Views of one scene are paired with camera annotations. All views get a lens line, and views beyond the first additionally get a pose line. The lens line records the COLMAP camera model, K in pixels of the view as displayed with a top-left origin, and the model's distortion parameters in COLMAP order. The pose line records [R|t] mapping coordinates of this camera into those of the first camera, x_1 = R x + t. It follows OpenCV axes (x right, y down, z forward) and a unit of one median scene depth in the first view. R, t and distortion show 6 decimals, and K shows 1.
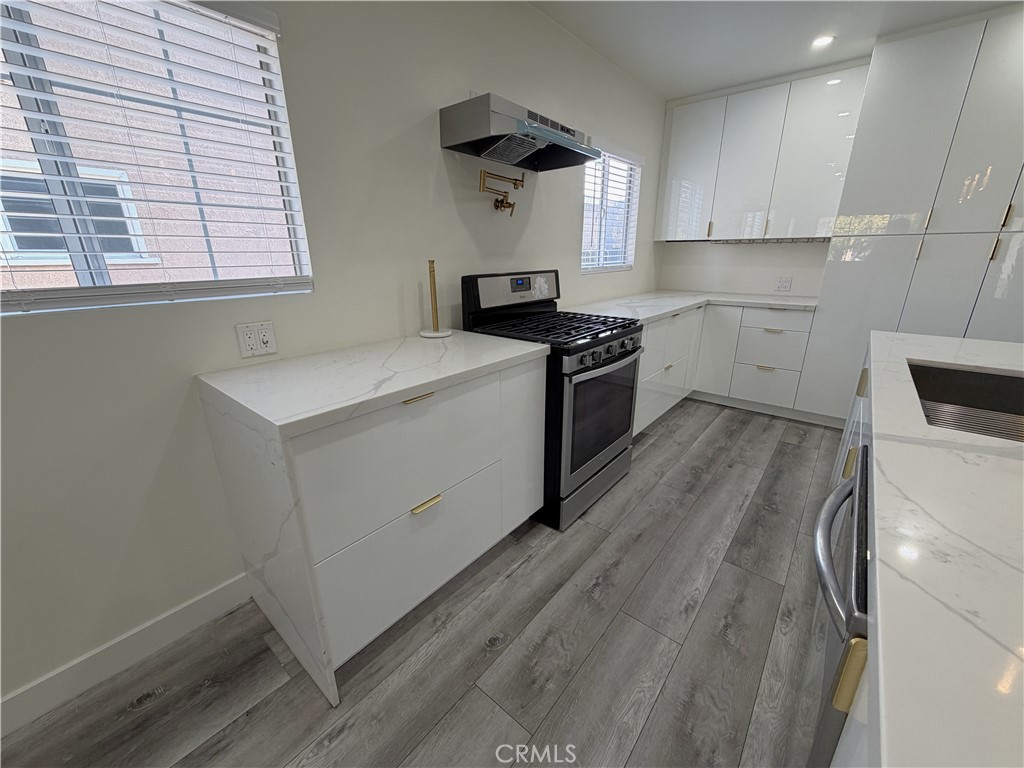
lens RADIAL K [[408.1, 0, 511.6], [0, 408.1, 385.3], [0, 0, 1]] dist [0.000887, -0.000238]
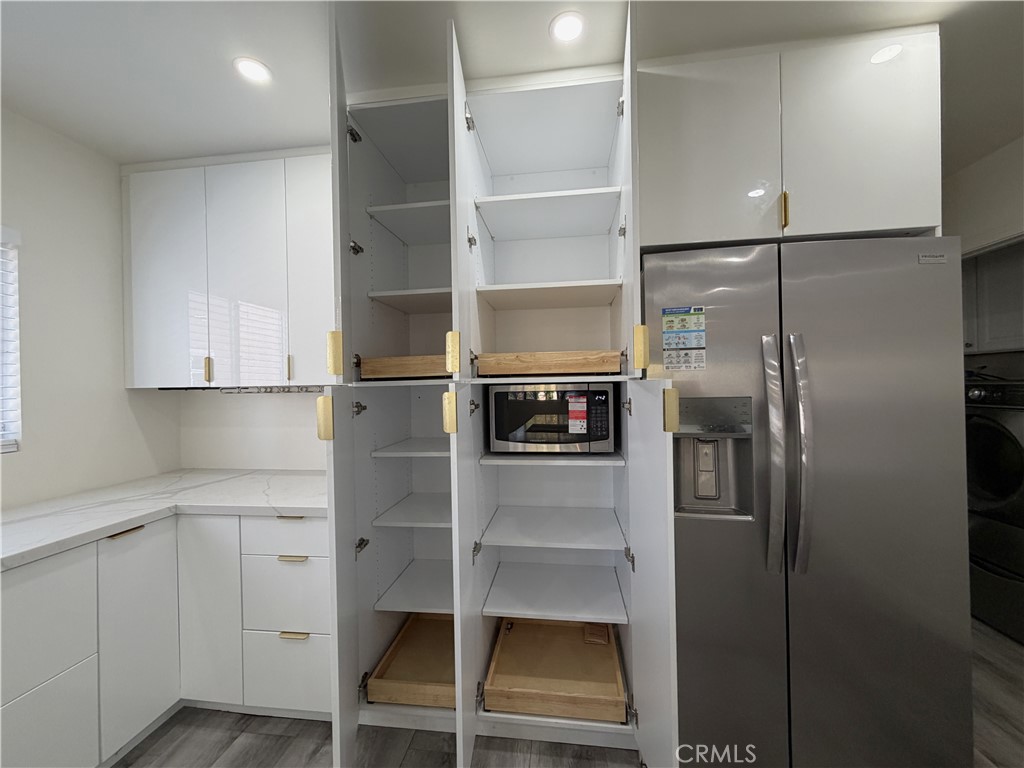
lens RADIAL K [[408.1, 0, 511.6], [0, 408.1, 385.3], [0, 0, 1]] dist [0.000887, -0.000238]
pose [[0.841389, -0.008303, 0.540367, 0.909294], [0.179558, 0.947375, -0.265027, -0.235924], [-0.509729, 0.320017, 0.798602, 0.593286]]
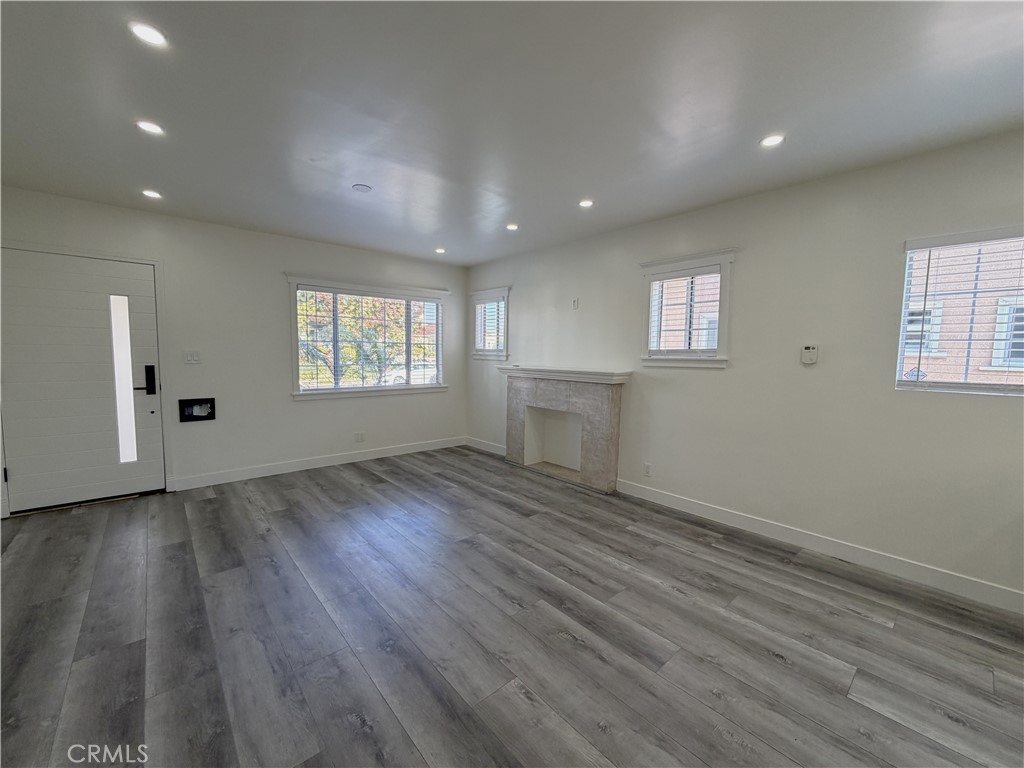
lens RADIAL K [[408.1, 0, 511.6], [0, 408.1, 385.3], [0, 0, 1]] dist [0.000887, -0.000238]
pose [[-0.153972, 0.083898, -0.984507, 0.628009], [-0.319942, 0.938474, 0.130012, 0.157648], [0.934842, 0.335003, -0.117657, -0.568743]]
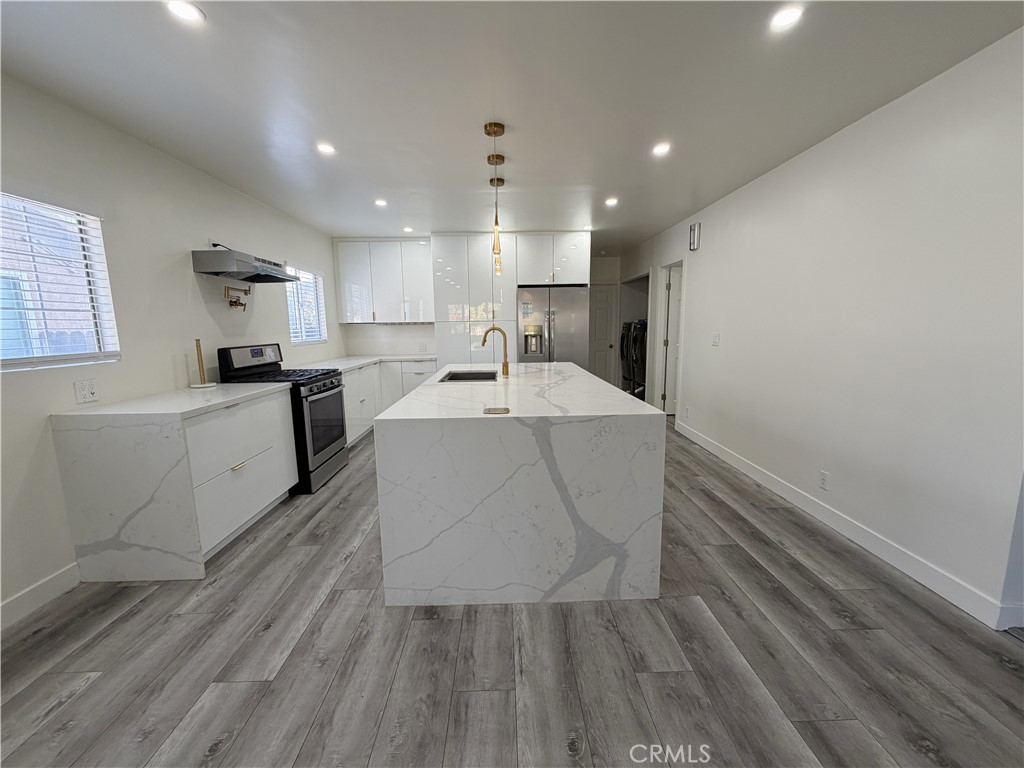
lens RADIAL K [[408.1, 0, 511.6], [0, 408.1, 385.3], [0, 0, 1]] dist [0.000887, -0.000238]
pose [[0.753901, -0.101667, 0.649074, -0.291243], [0.212813, 0.972477, -0.094860, 0.247810], [-0.621566, 0.209646, 0.754787, -0.820236]]
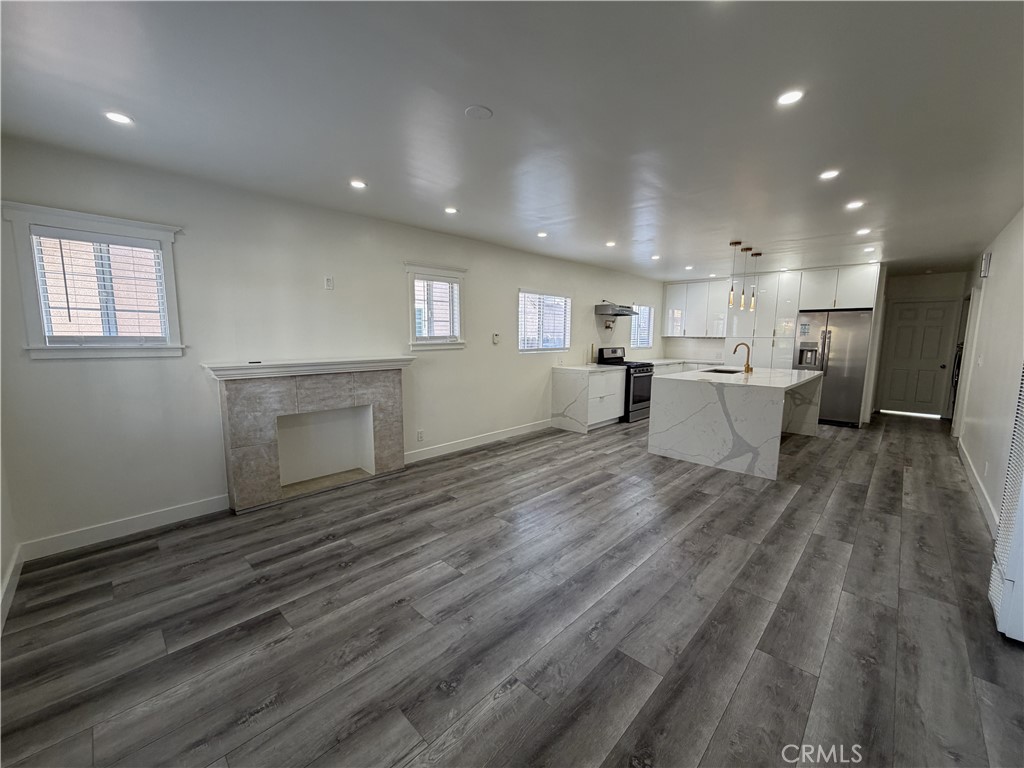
lens RADIAL K [[408.1, 0, 511.6], [0, 408.1, 385.3], [0, 0, 1]] dist [0.000887, -0.000238]
pose [[0.997258, 0.022227, -0.070588, -0.583737], [-0.035163, 0.981601, -0.187680, 0.685322], [0.065118, 0.189647, 0.979691, -2.278612]]
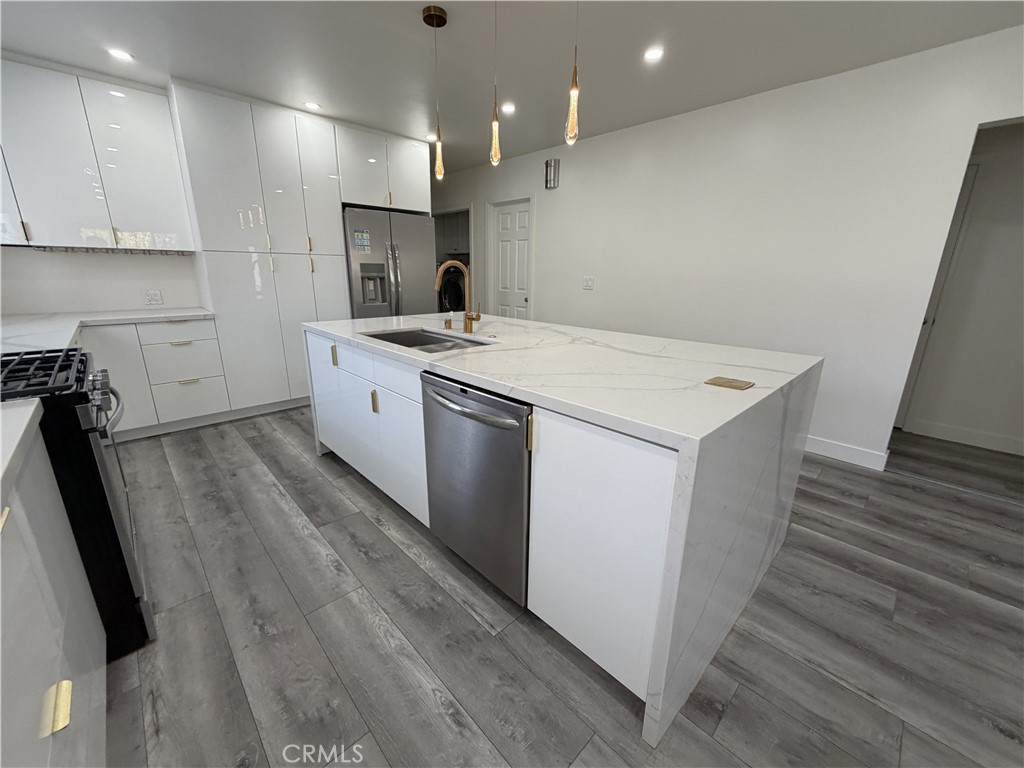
lens RADIAL K [[408.1, 0, 511.6], [0, 408.1, 385.3], [0, 0, 1]] dist [0.000887, -0.000238]
pose [[0.110227, -0.260803, 0.959079, -0.365919], [0.294195, 0.930278, 0.219160, -0.032399], [-0.949368, 0.257999, 0.179269, 0.146759]]
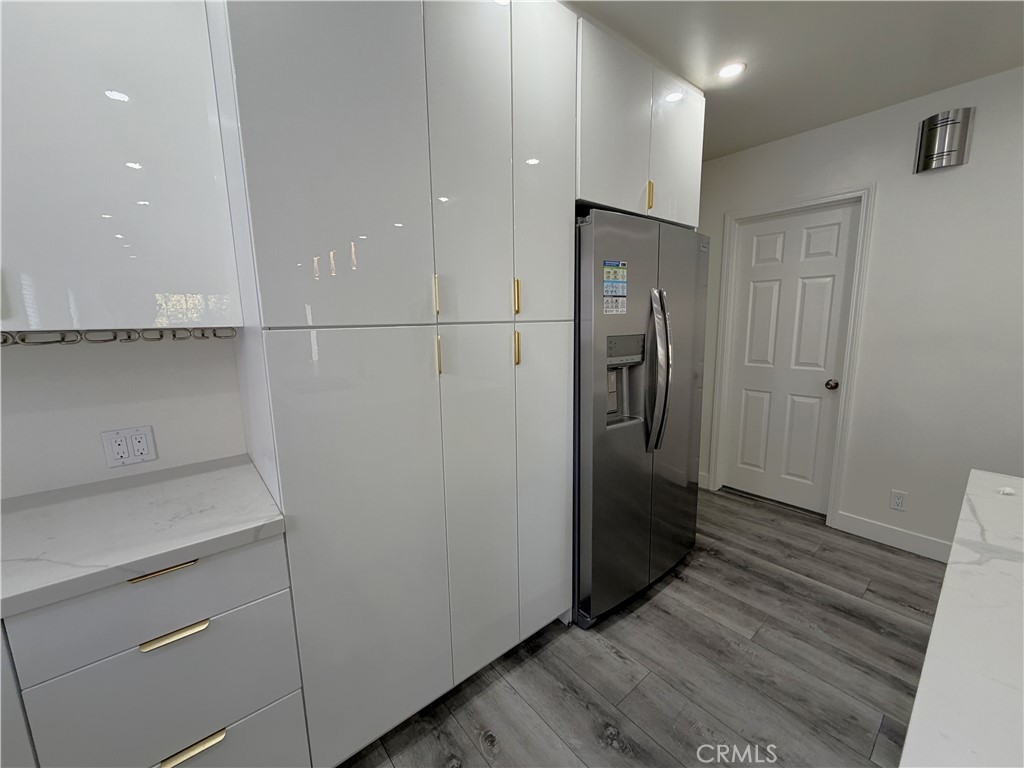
lens RADIAL K [[408.1, 0, 511.6], [0, 408.1, 385.3], [0, 0, 1]] dist [0.000887, -0.000238]
pose [[0.186153, -0.151205, 0.970816, 0.653414], [0.323078, 0.942560, 0.084854, -0.379438], [-0.927883, 0.297854, 0.224312, 1.006321]]
